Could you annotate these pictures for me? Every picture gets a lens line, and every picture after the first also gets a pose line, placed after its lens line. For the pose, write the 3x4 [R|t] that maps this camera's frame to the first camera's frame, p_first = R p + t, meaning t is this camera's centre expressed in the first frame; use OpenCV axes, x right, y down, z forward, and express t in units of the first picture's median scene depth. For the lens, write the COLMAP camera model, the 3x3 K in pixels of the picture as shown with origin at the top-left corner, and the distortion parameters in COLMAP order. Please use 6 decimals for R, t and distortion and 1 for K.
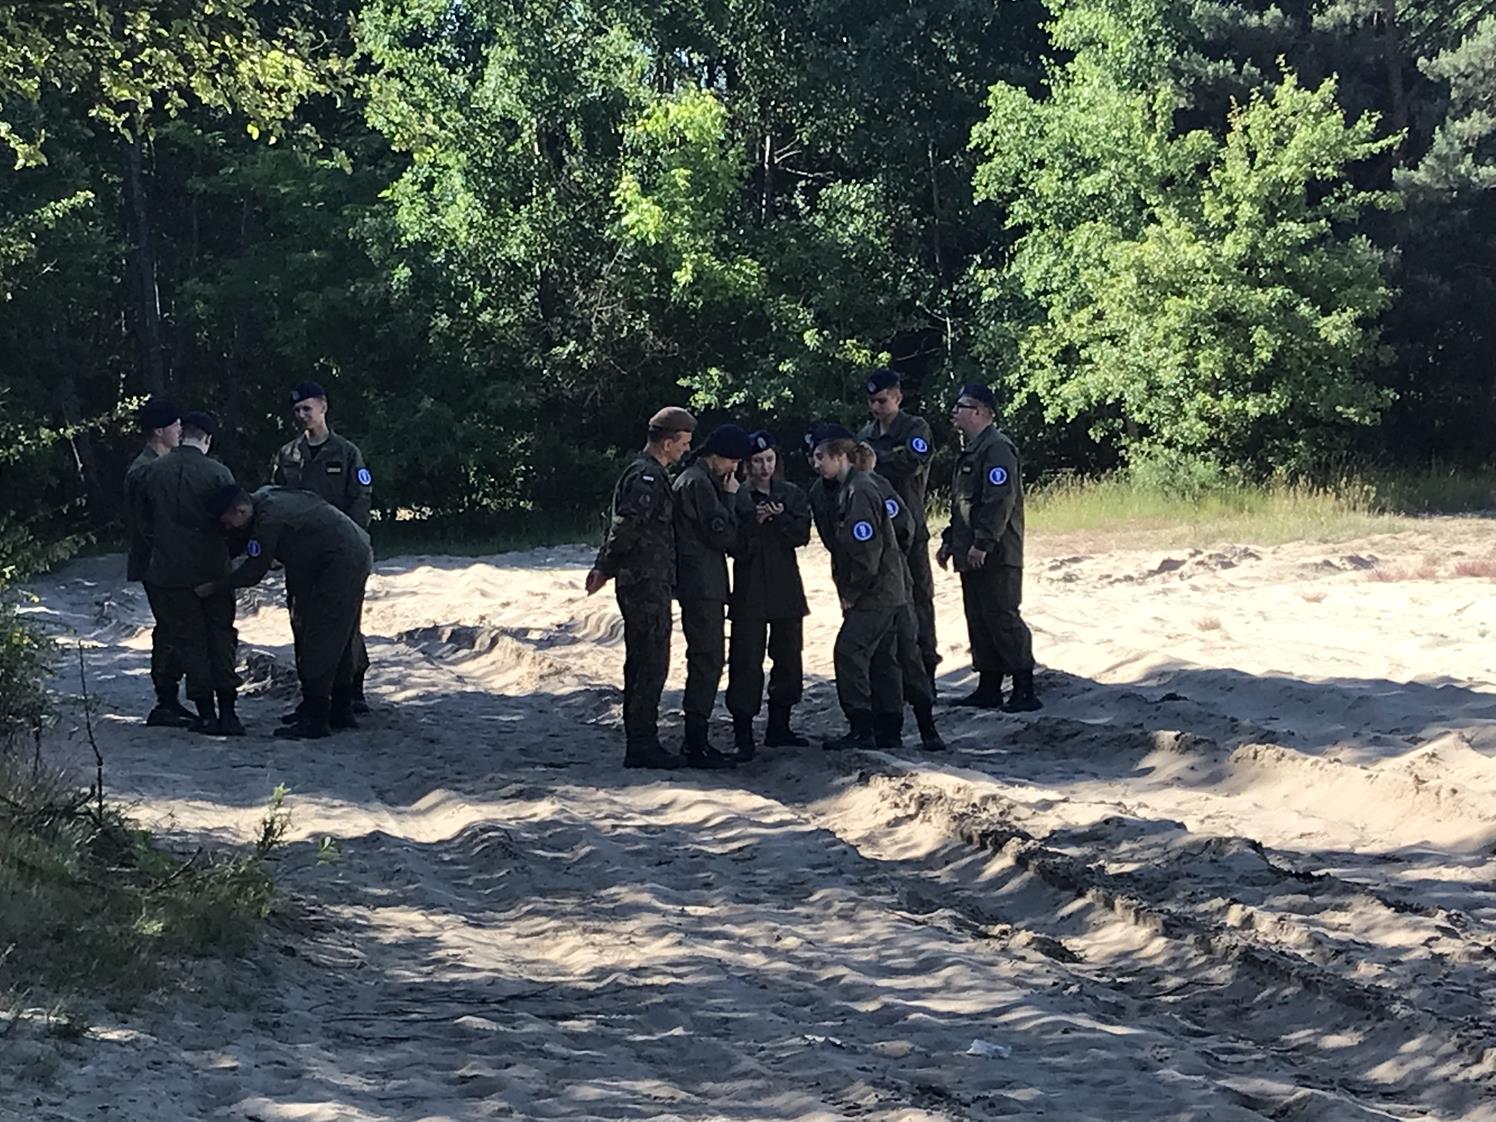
lens RADIAL K [[3754.1, 0, 747.8], [0, 3754.1, 560.8], [0, 0, 1]] dist [0.133278, 0.000000]
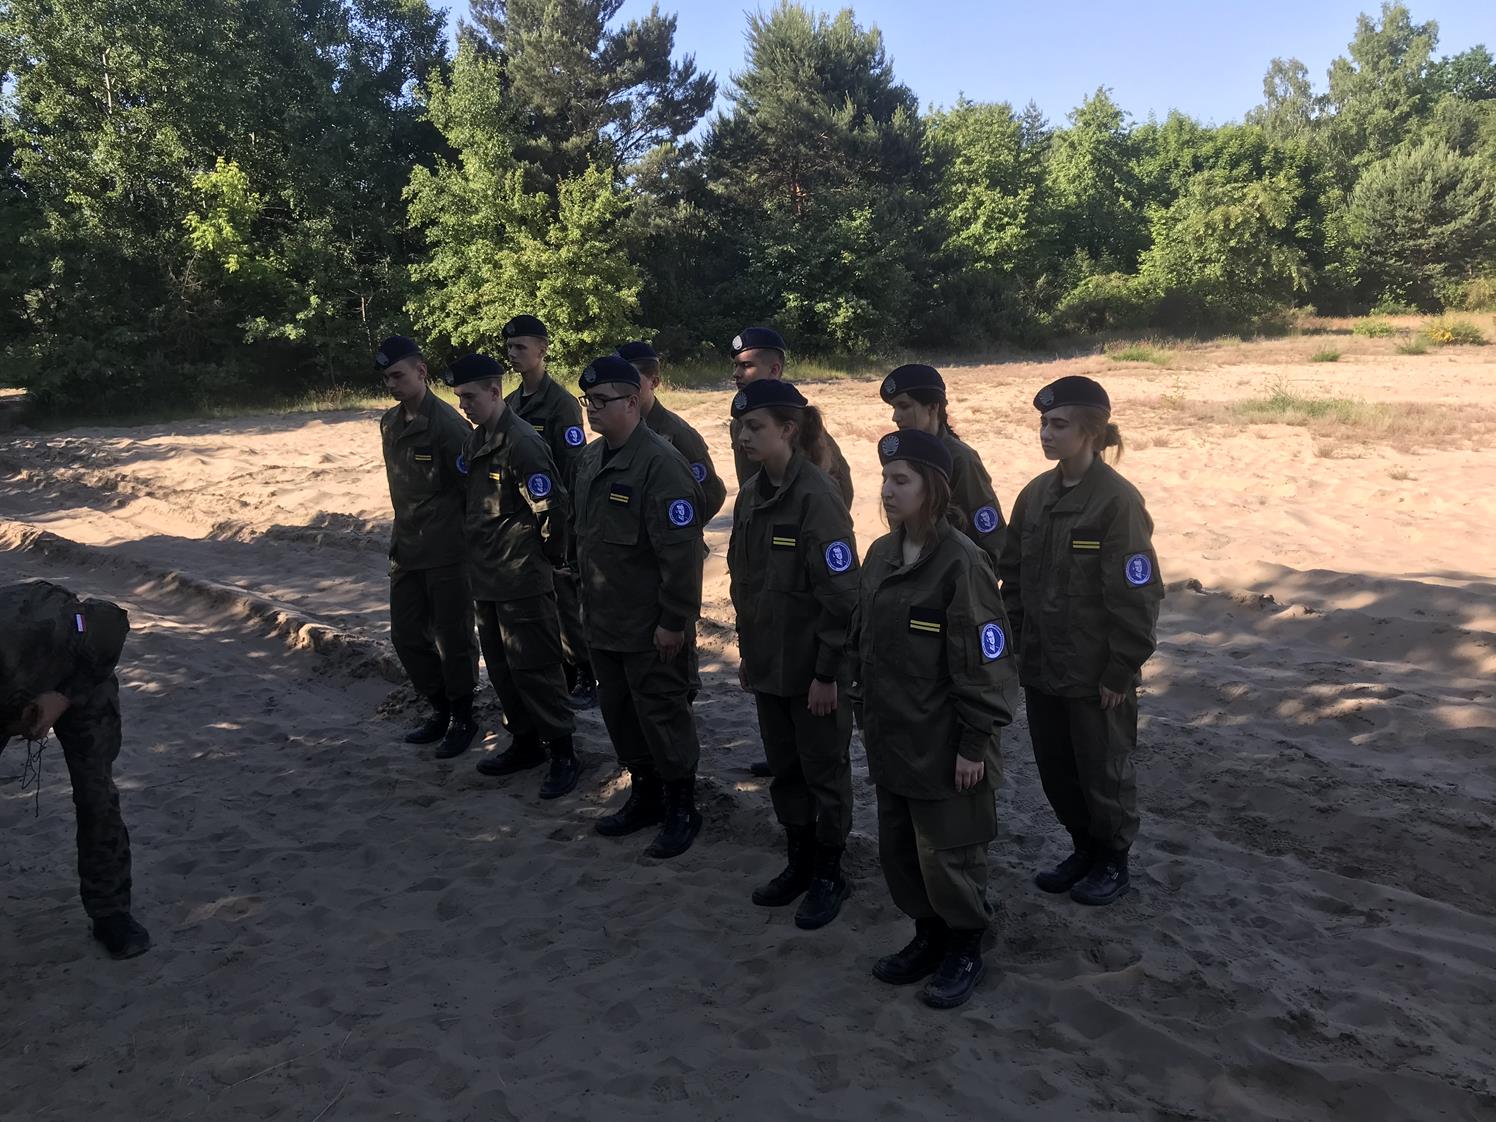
lens RADIAL K [[1215.6, 0, 749.9], [0, 1215.6, 556.1], [0, 0, 1]] dist [0.004957, 0.005387]
pose [[0.892462, -0.086586, 0.442735, -0.073251], [0.022803, 0.988812, 0.147416, -0.018148], [-0.450546, -0.121467, 0.884451, 0.359389]]
